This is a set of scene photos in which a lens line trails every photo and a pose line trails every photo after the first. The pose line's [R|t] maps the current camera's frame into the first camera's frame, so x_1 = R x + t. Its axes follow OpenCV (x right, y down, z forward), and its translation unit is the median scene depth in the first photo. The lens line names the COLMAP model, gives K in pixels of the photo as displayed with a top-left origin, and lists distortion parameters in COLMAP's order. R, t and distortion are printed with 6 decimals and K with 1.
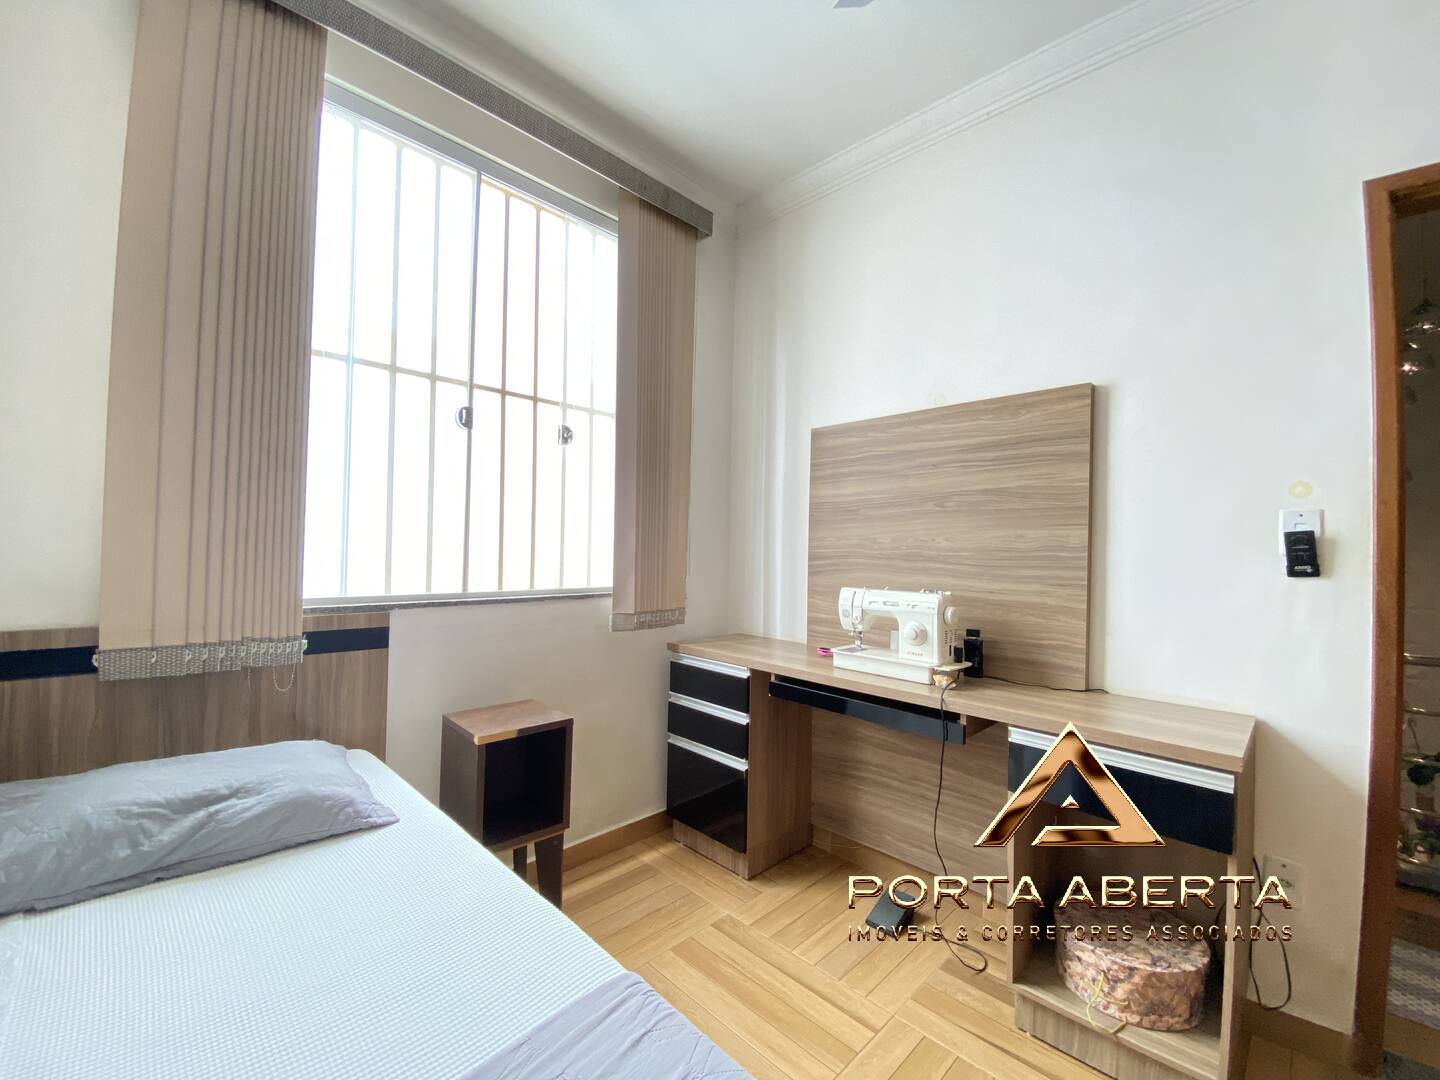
lens RADIAL K [[594.8, 0, 716.7], [0, 594.8, 538.4], [0, 0, 1]] dist [-0.002763, -0.008609]
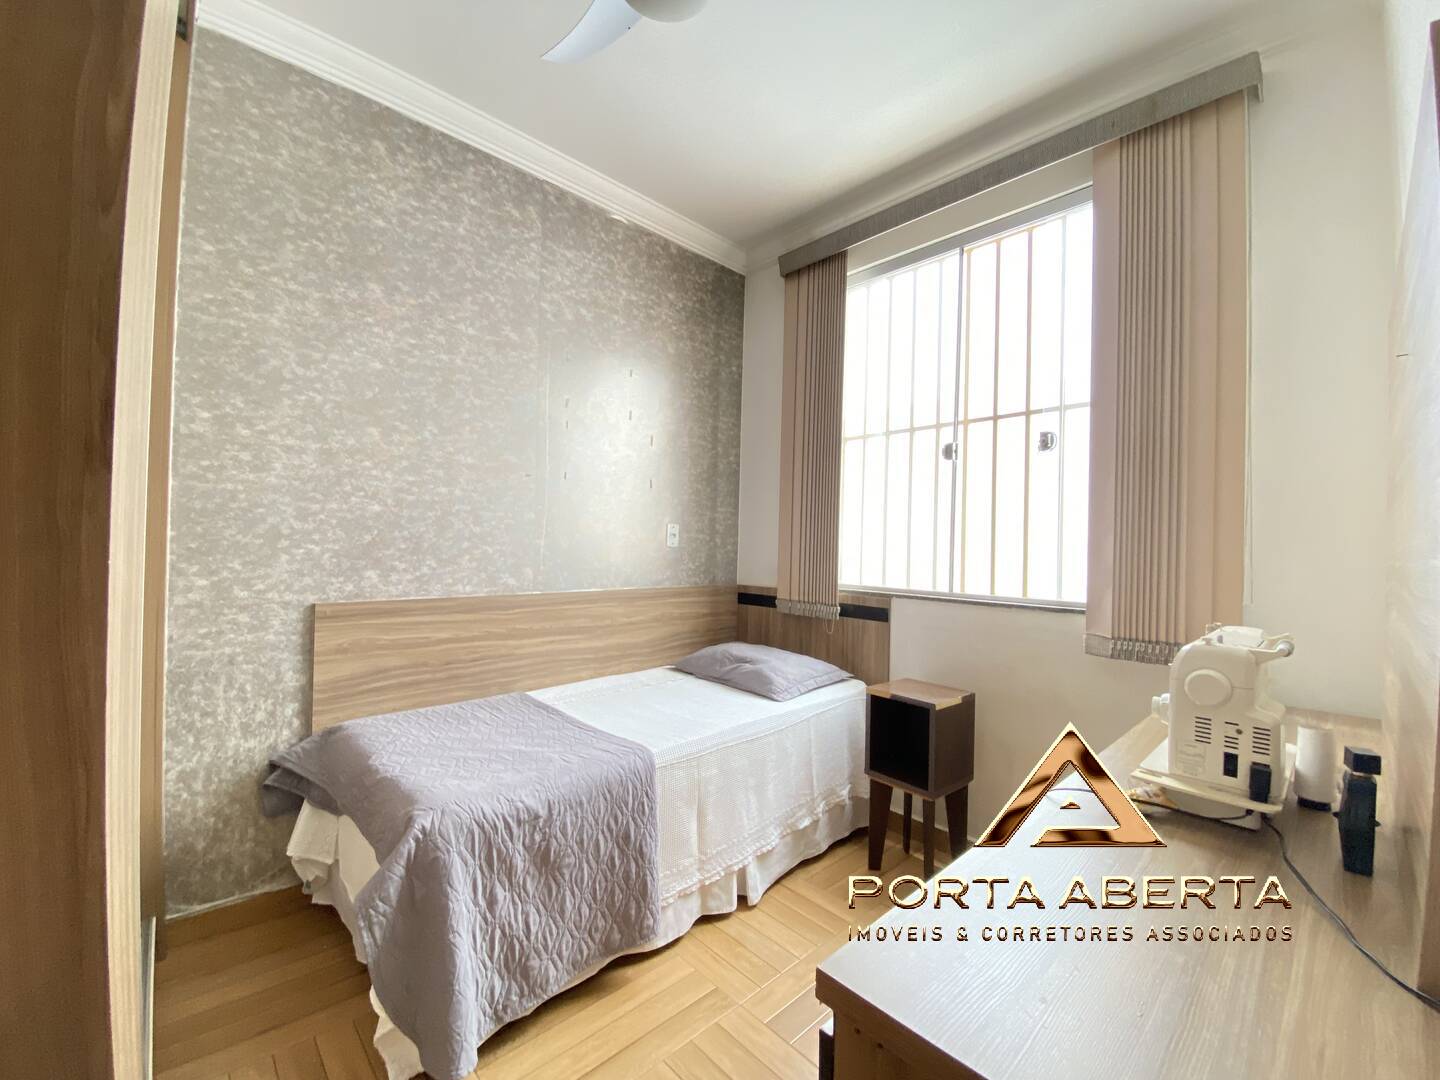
lens RADIAL K [[594.8, 0, 715.5], [0, 594.8, 536.4], [0, 0, 1]] dist [-0.002763, -0.008609]
pose [[-0.059967, -0.036223, -0.997543, 0.896027], [-0.007276, 0.999331, -0.035850, 0.024170], [0.998174, 0.005108, -0.060191, 0.623386]]
